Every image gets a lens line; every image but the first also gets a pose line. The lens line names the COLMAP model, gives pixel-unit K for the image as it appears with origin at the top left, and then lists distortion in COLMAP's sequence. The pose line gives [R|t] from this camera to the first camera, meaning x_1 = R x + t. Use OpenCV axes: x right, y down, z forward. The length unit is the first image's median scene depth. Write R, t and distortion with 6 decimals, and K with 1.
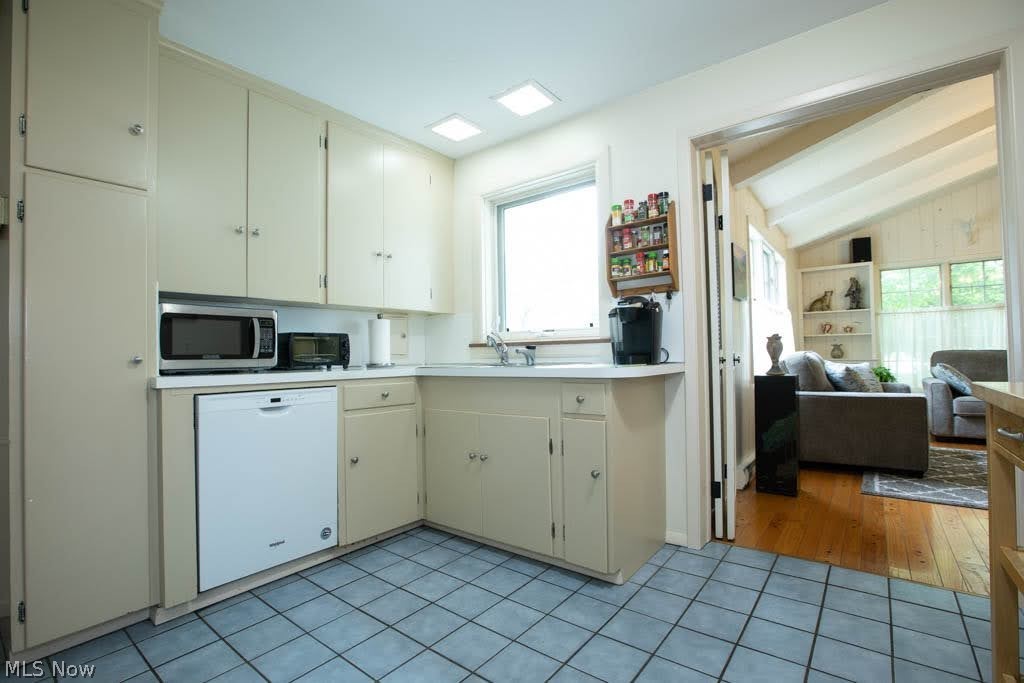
lens RADIAL K [[473.7, 0, 512.9], [0, 473.7, 345.2], [0, 0, 1]] dist [-0.057921, 0.020002]
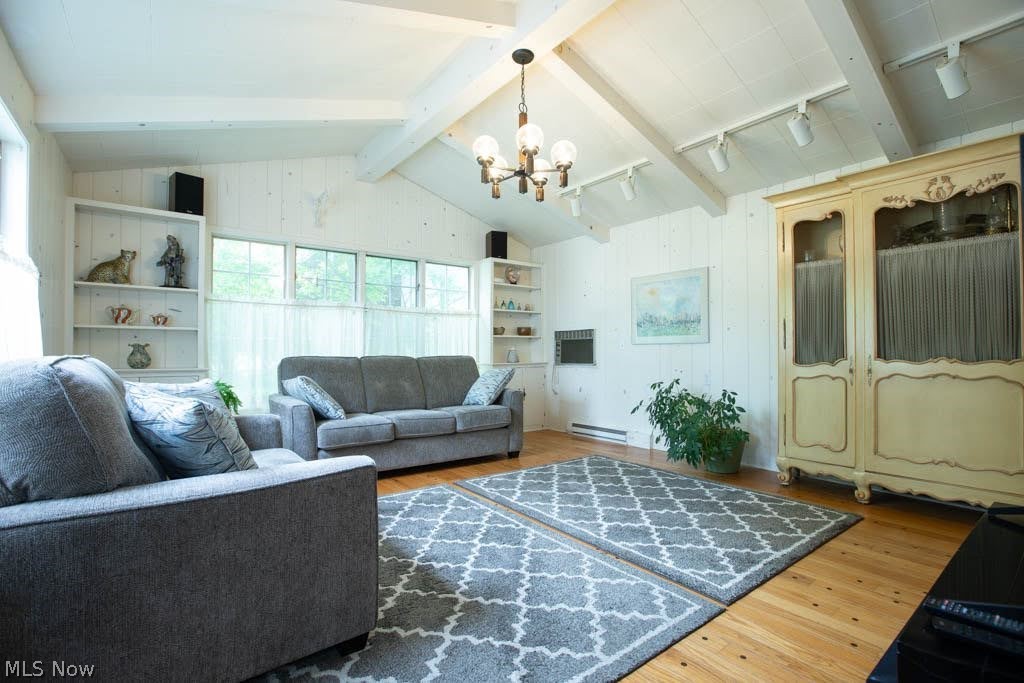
lens RADIAL K [[473.7, 0, 512.9], [0, 473.7, 345.2], [0, 0, 1]] dist [-0.057921, 0.020002]
pose [[0.252232, 0.030567, 0.967184, 0.273954], [-0.021229, 0.999435, -0.026050, 0.004833], [-0.967434, -0.013962, 0.252739, 0.420590]]
